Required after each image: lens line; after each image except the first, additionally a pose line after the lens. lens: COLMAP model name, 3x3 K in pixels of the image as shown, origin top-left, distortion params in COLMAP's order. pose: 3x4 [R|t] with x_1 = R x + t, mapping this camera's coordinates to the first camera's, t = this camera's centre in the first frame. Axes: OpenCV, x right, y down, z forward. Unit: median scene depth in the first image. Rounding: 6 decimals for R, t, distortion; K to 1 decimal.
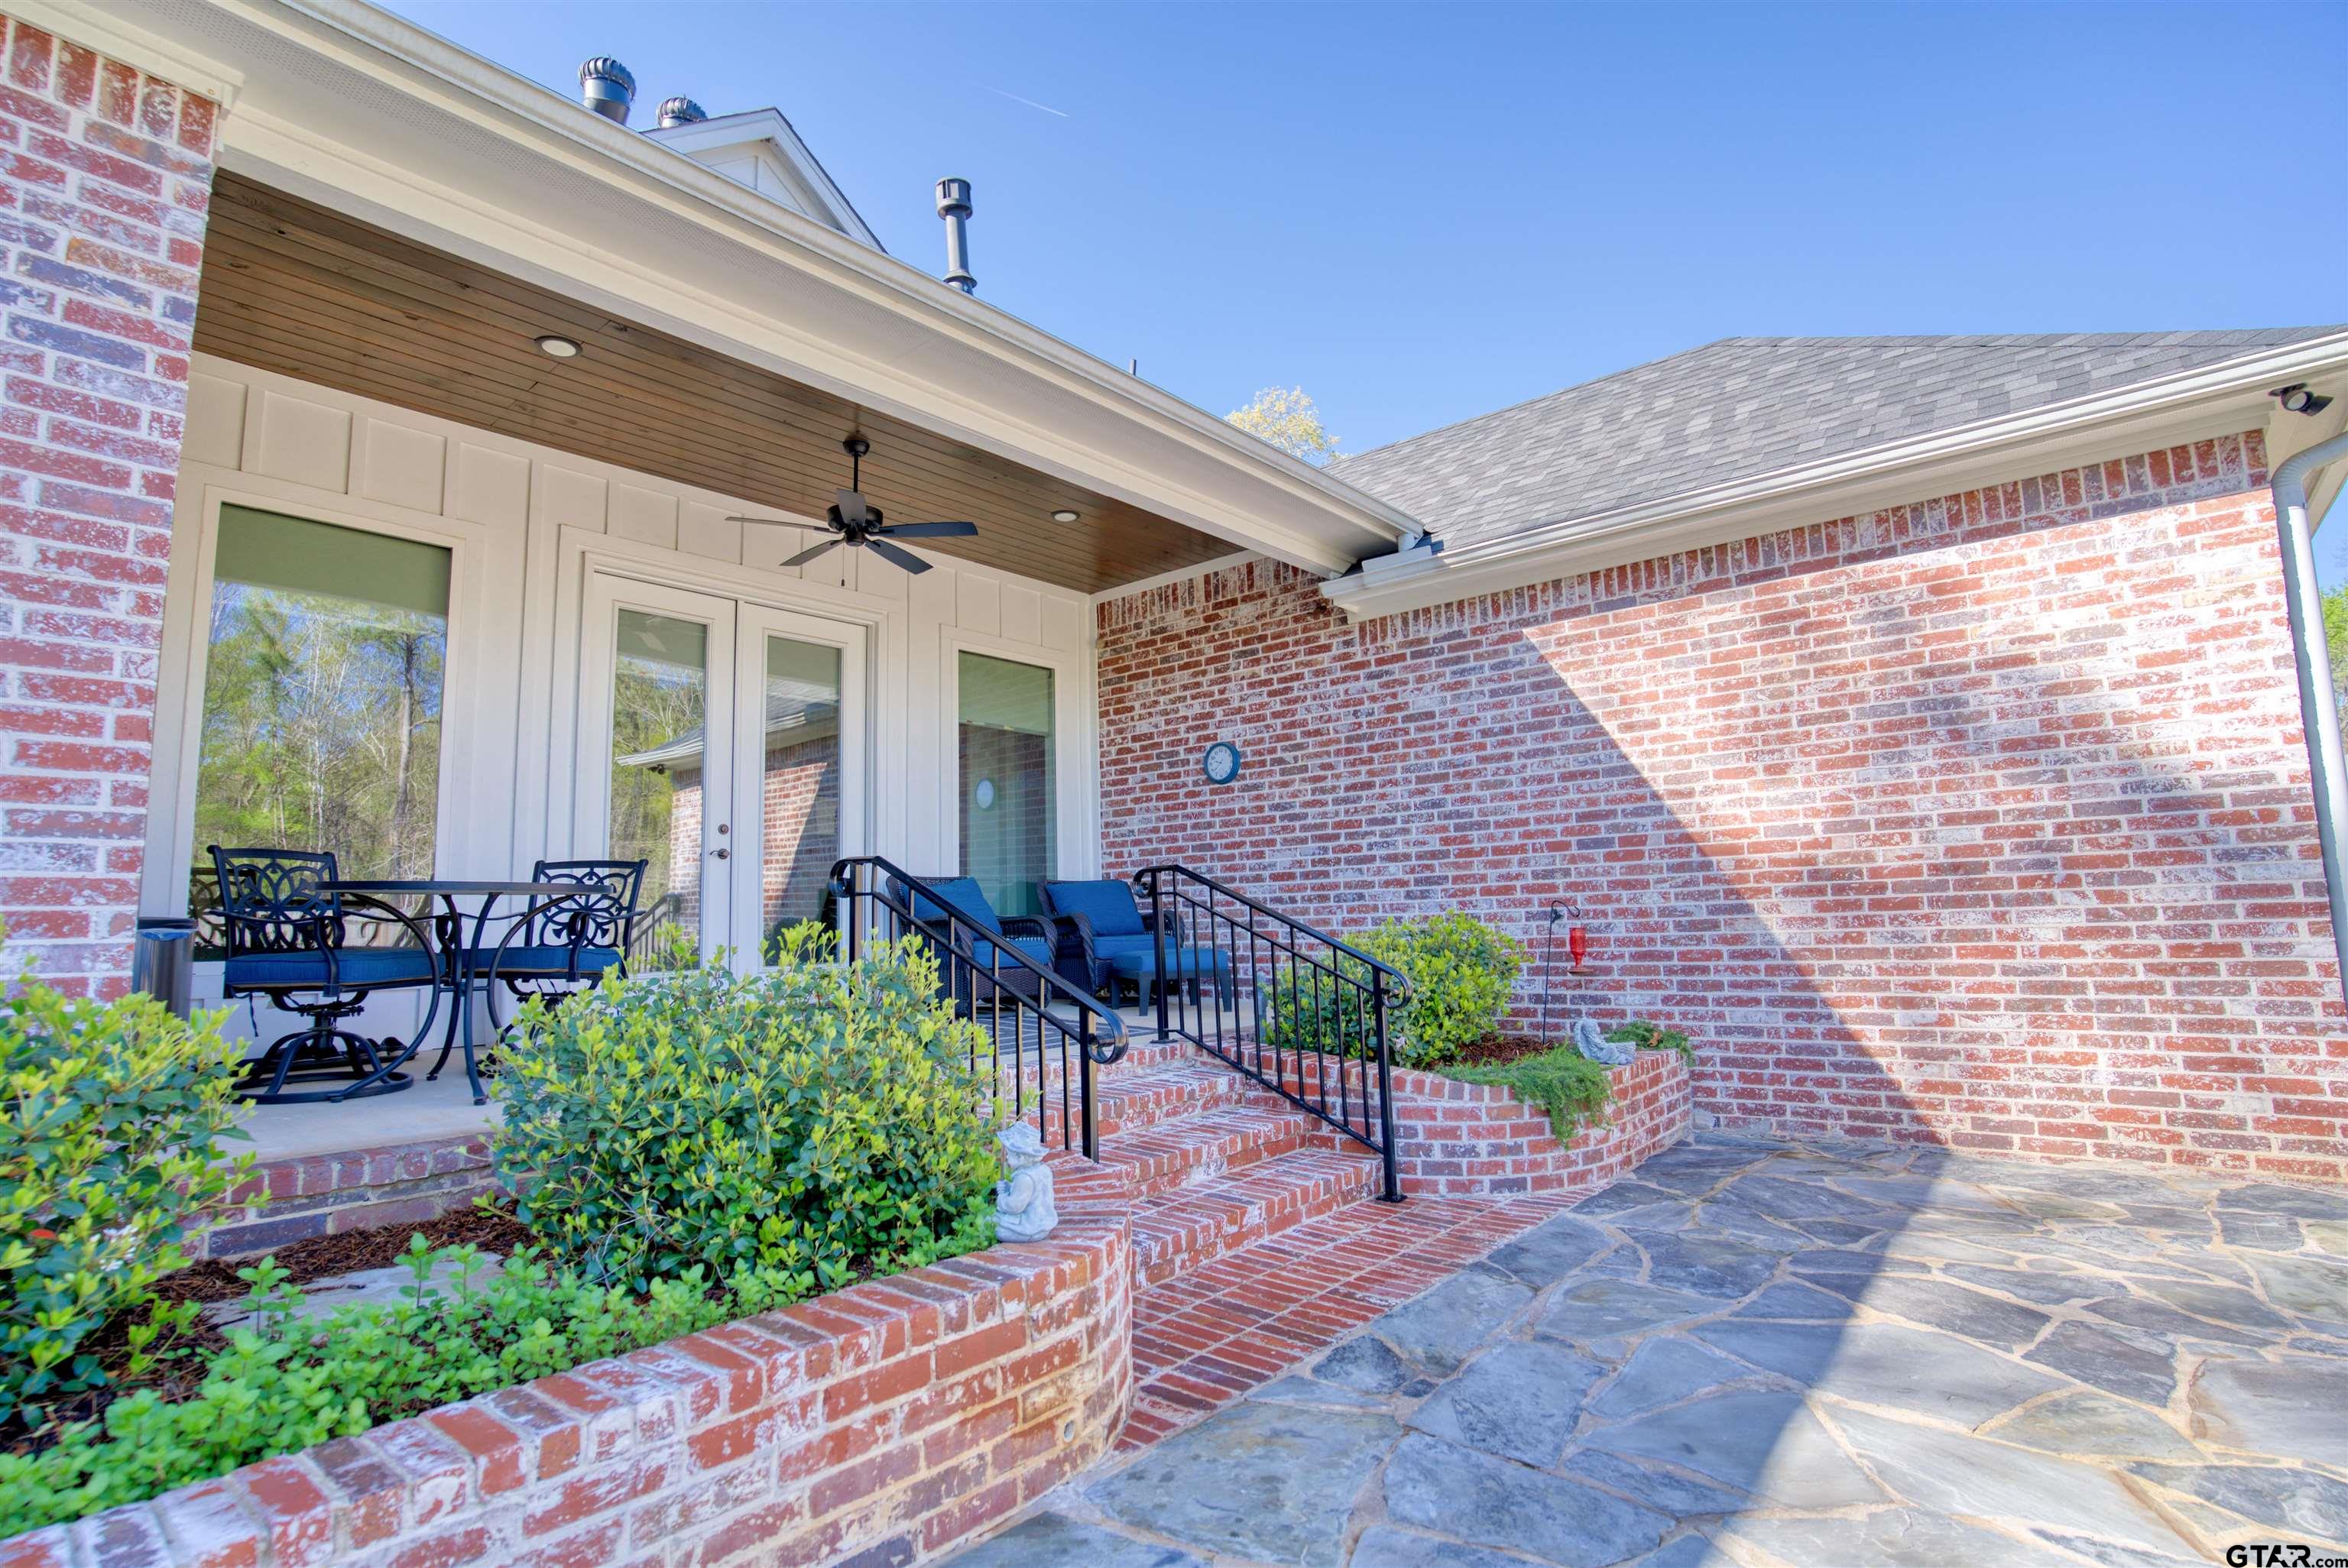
lens RADIAL K [[1160.3, 0, 1166.6], [0, 1160.3, 784.2], [0, 0, 1]] dist [-0.076118, 0.033814]
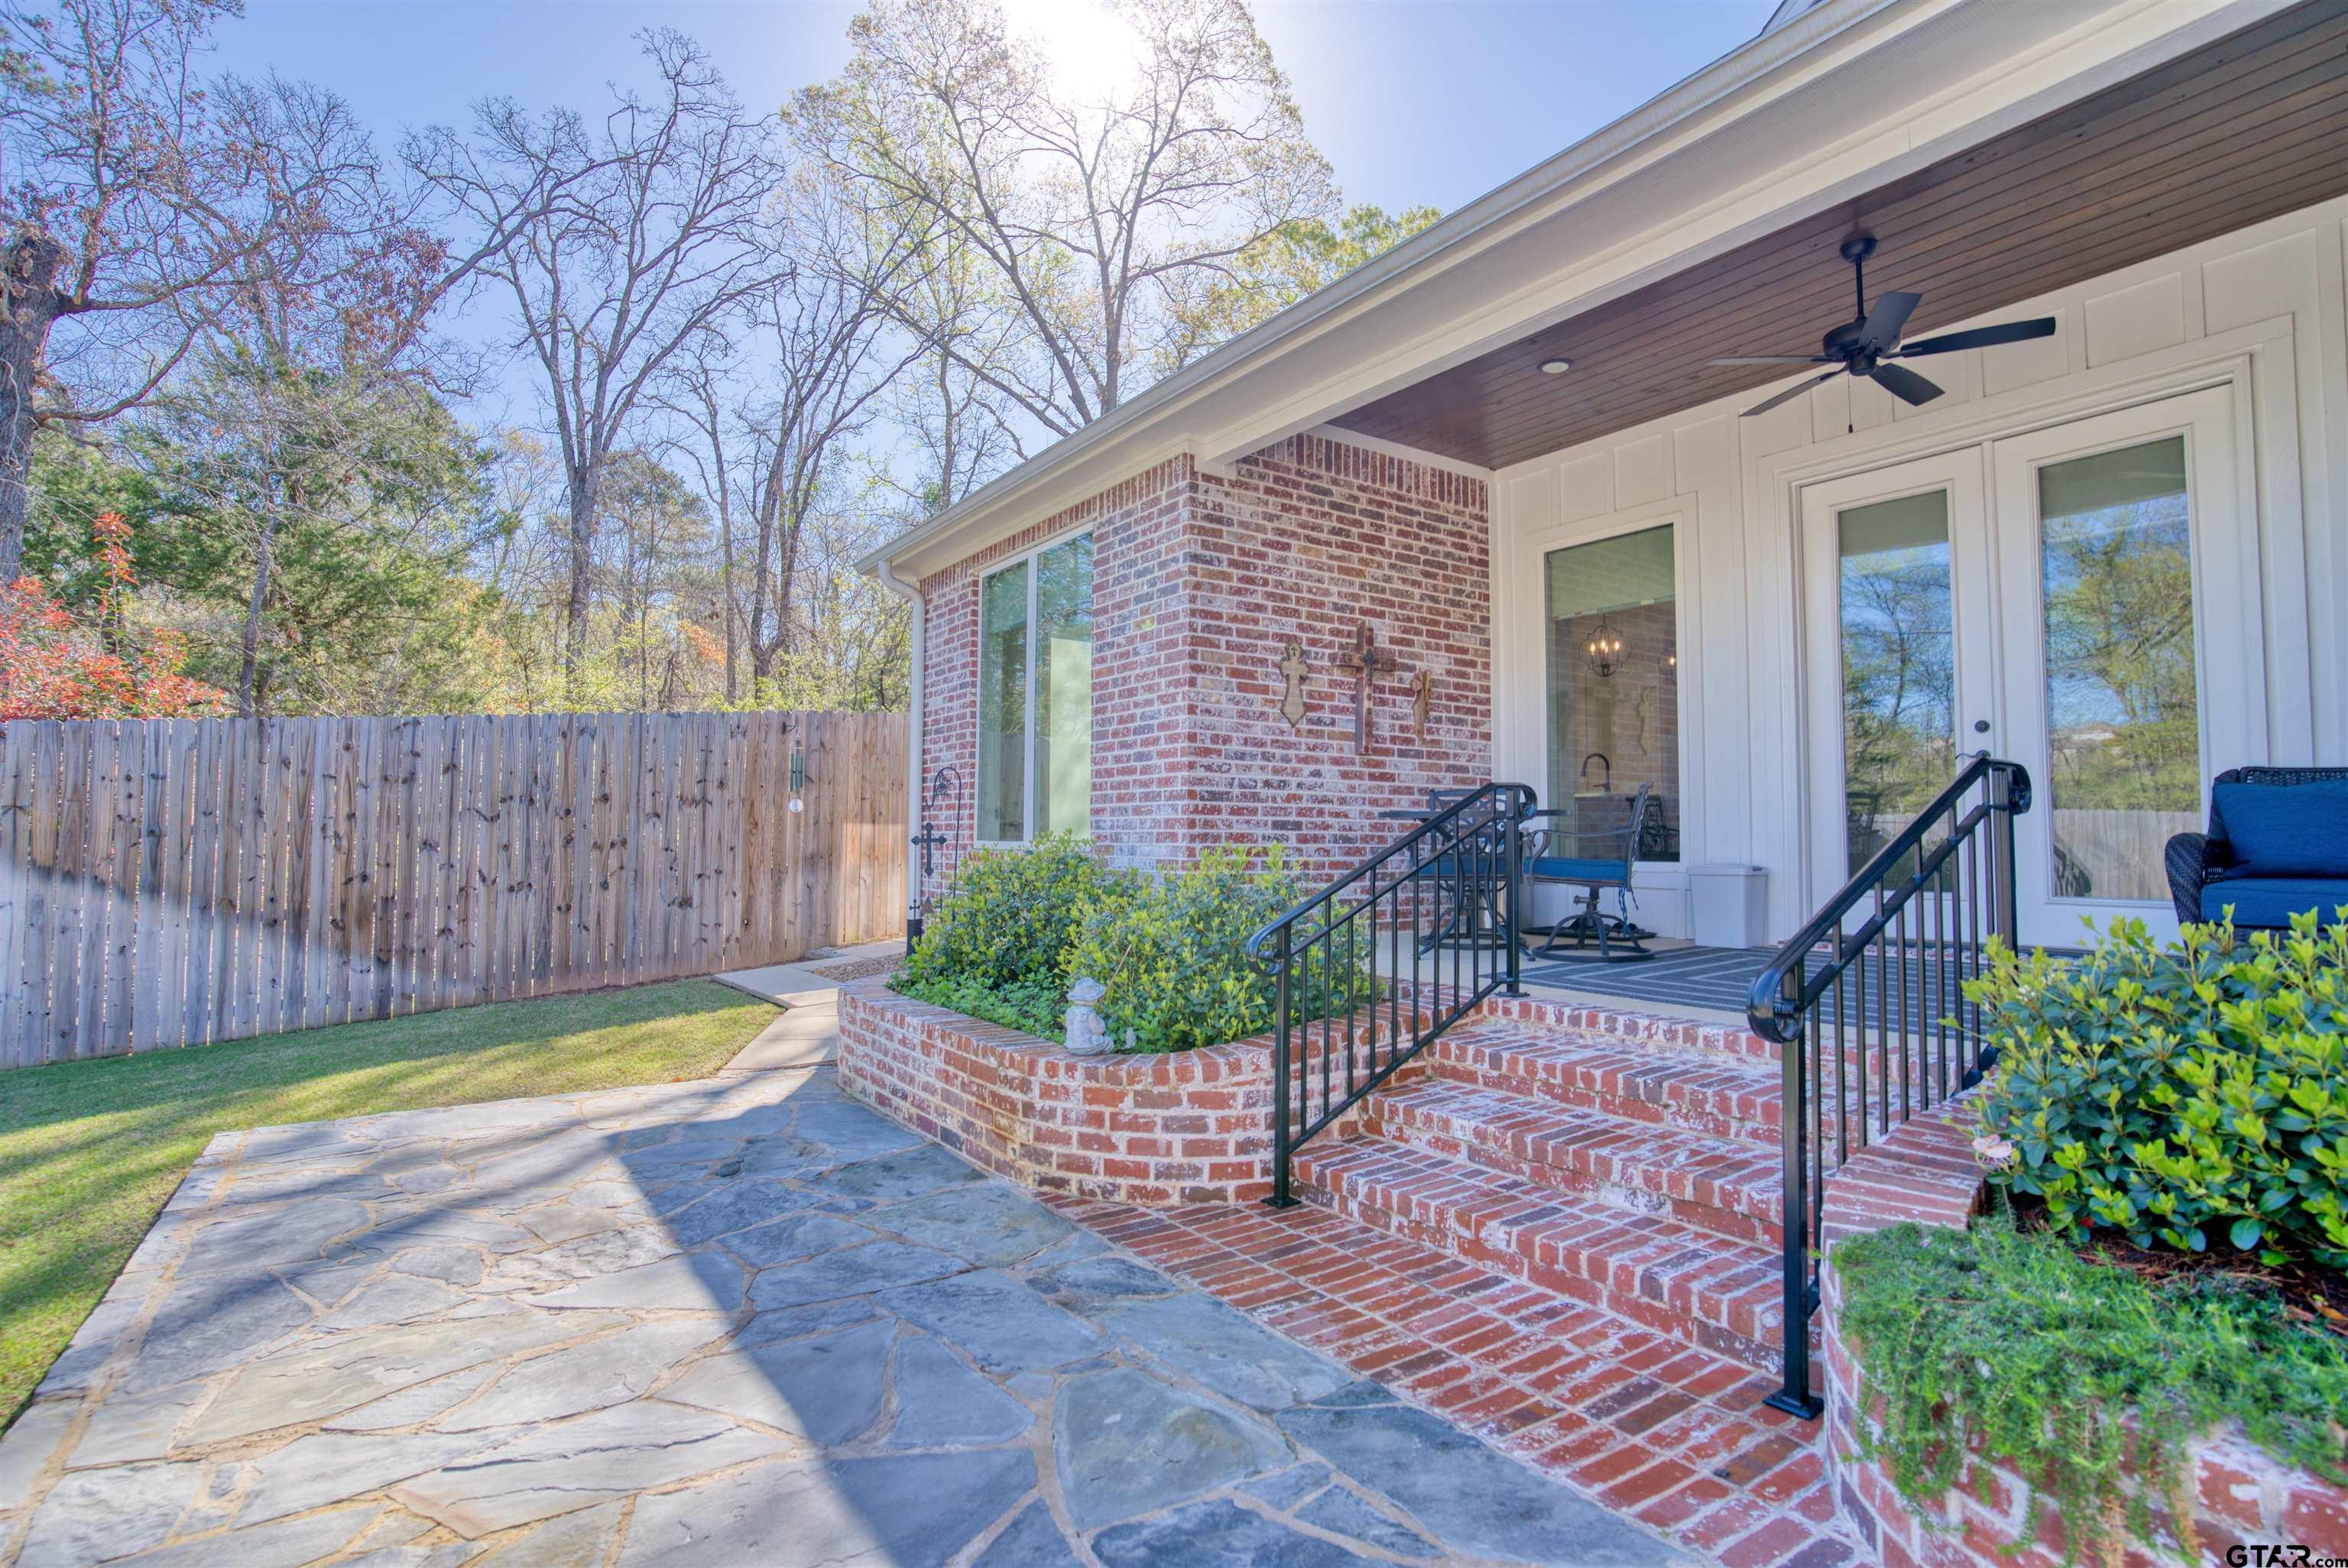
lens RADIAL K [[1148.8, 0, 1160.8], [0, 1148.8, 786.3], [0, 0, 1]] dist [-0.081322, 0.042656]
pose [[-0.276510, -0.018167, -0.960839, 0.721870], [0.117632, 0.991663, -0.052602, 0.071686], [0.953785, -0.127571, -0.272068, 0.846673]]
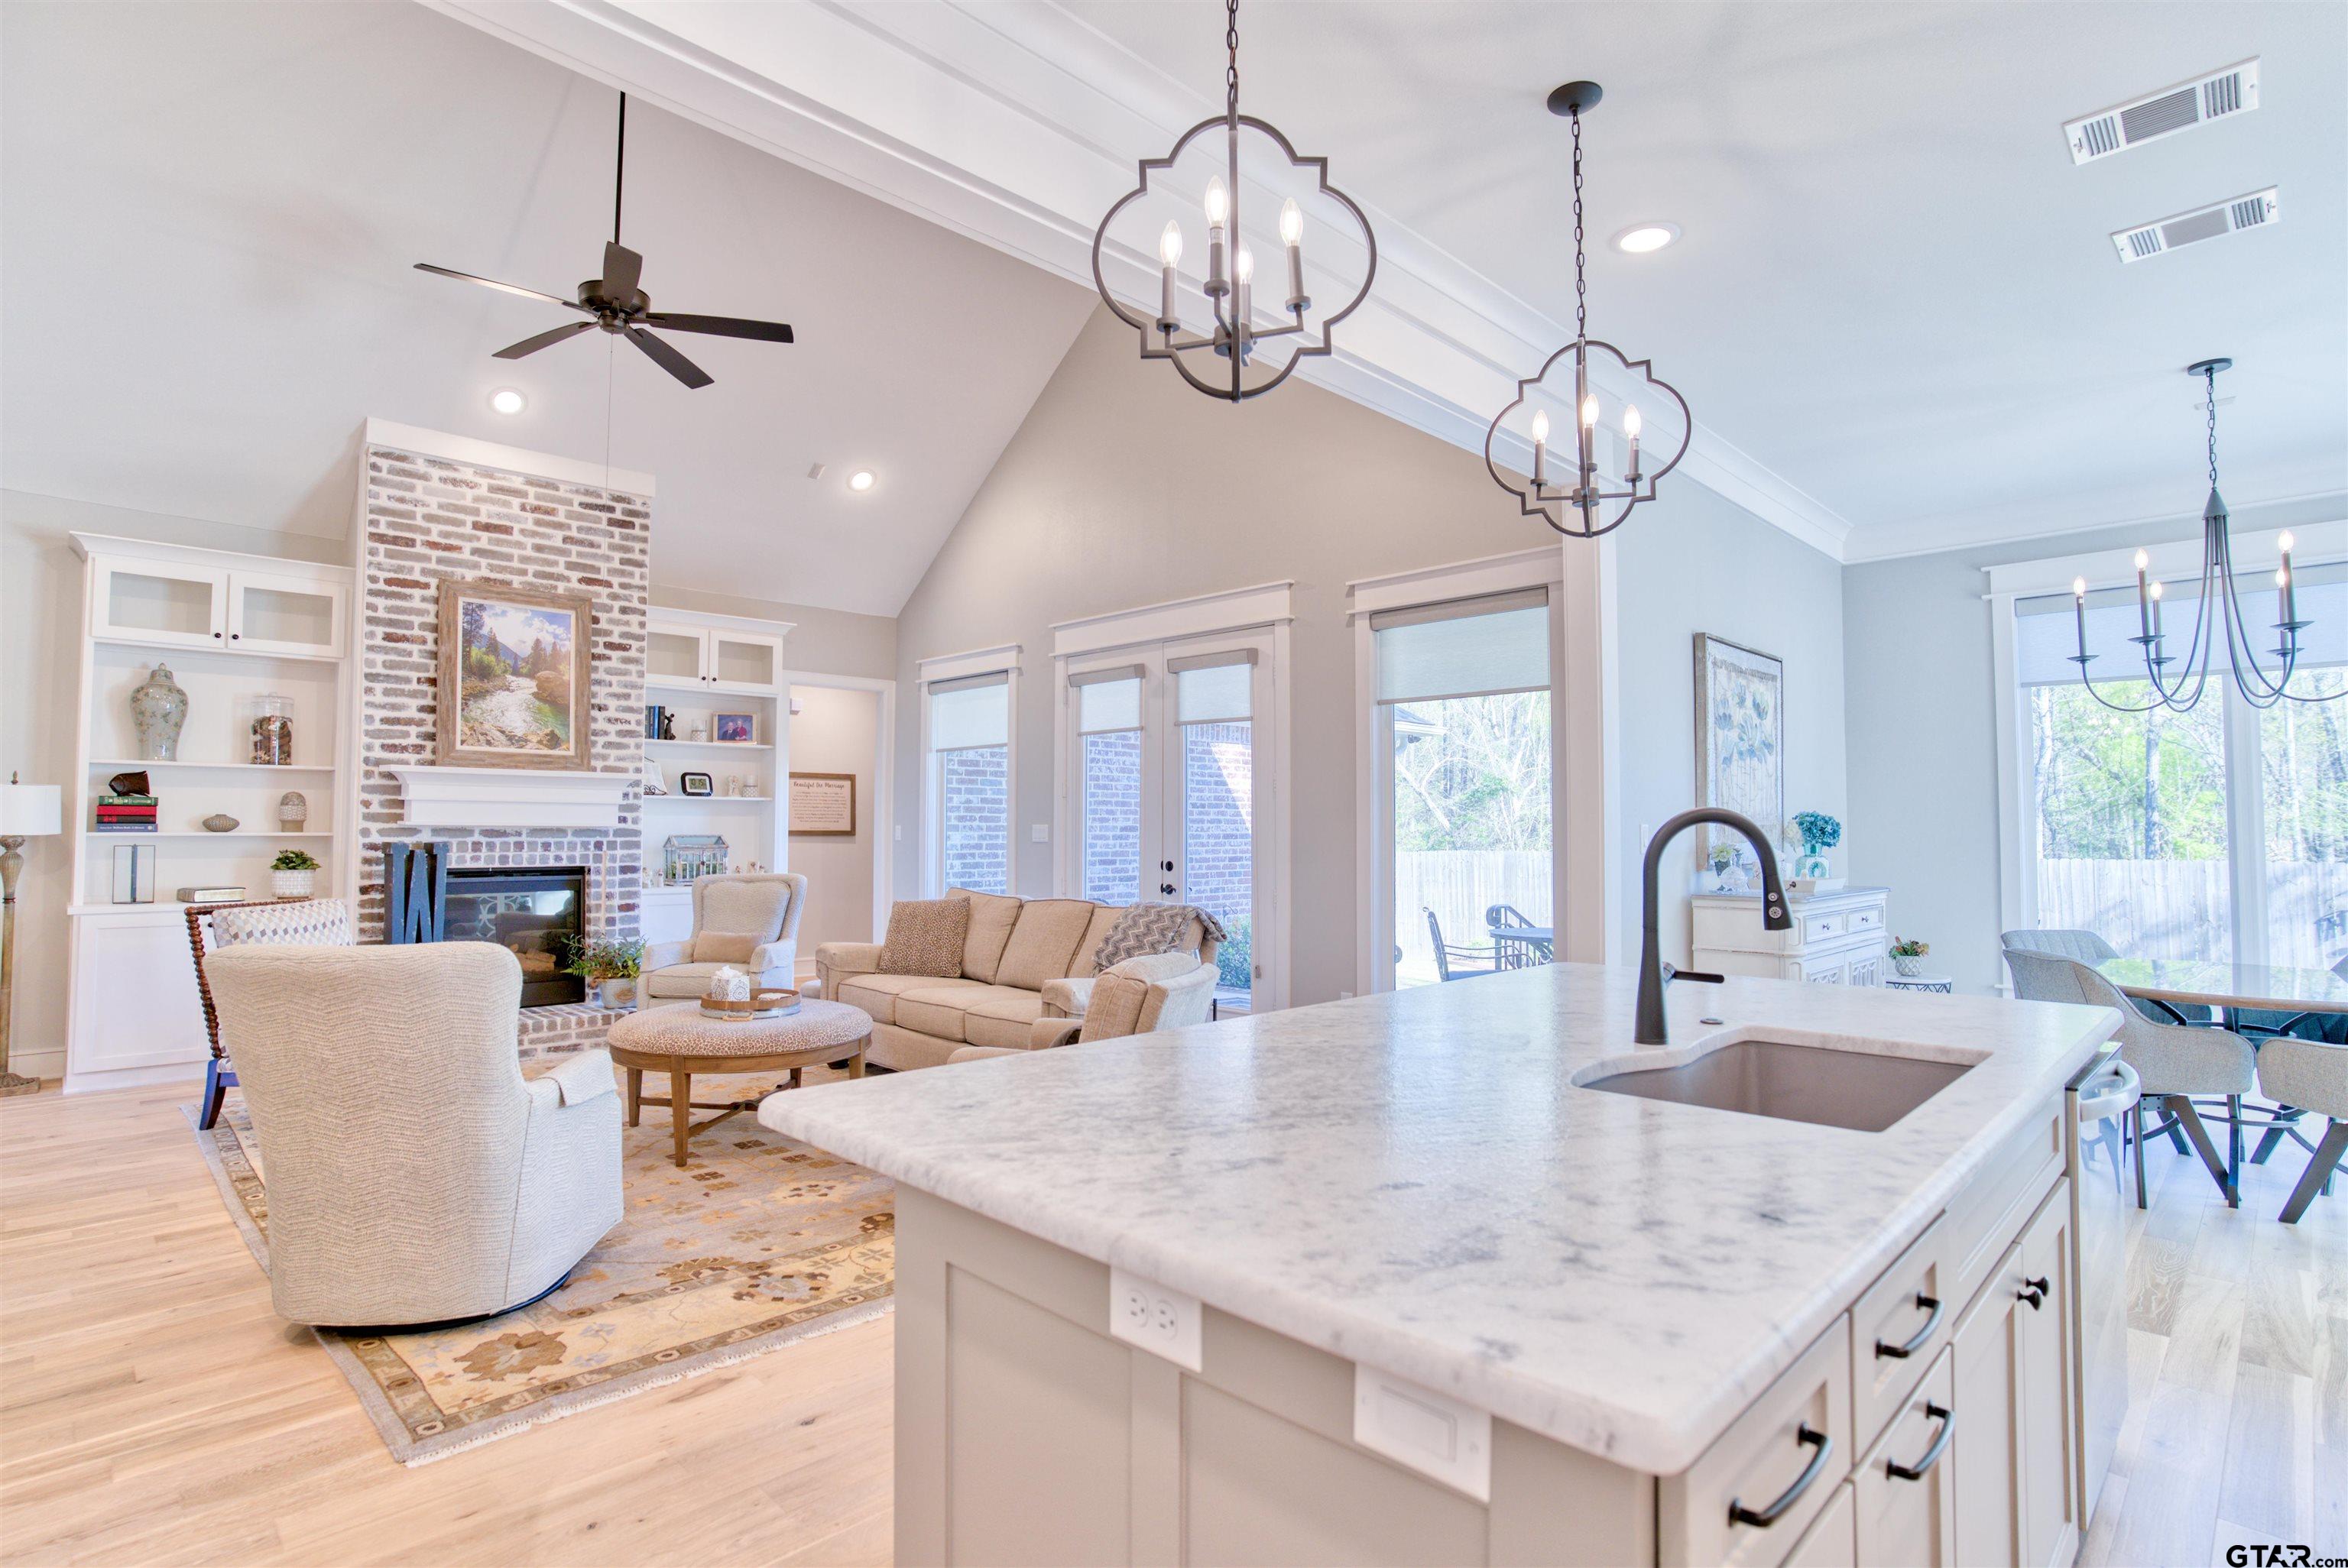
lens RADIAL K [[1148.8, 0, 1160.8], [0, 1148.8, 786.3], [0, 0, 1]] dist [-0.081322, 0.042656]
pose [[0.079983, 0.064860, 0.994684, -1.908121], [-0.122293, 0.990981, -0.054784, 0.034847], [-0.989266, -0.117261, 0.087194, 1.231634]]
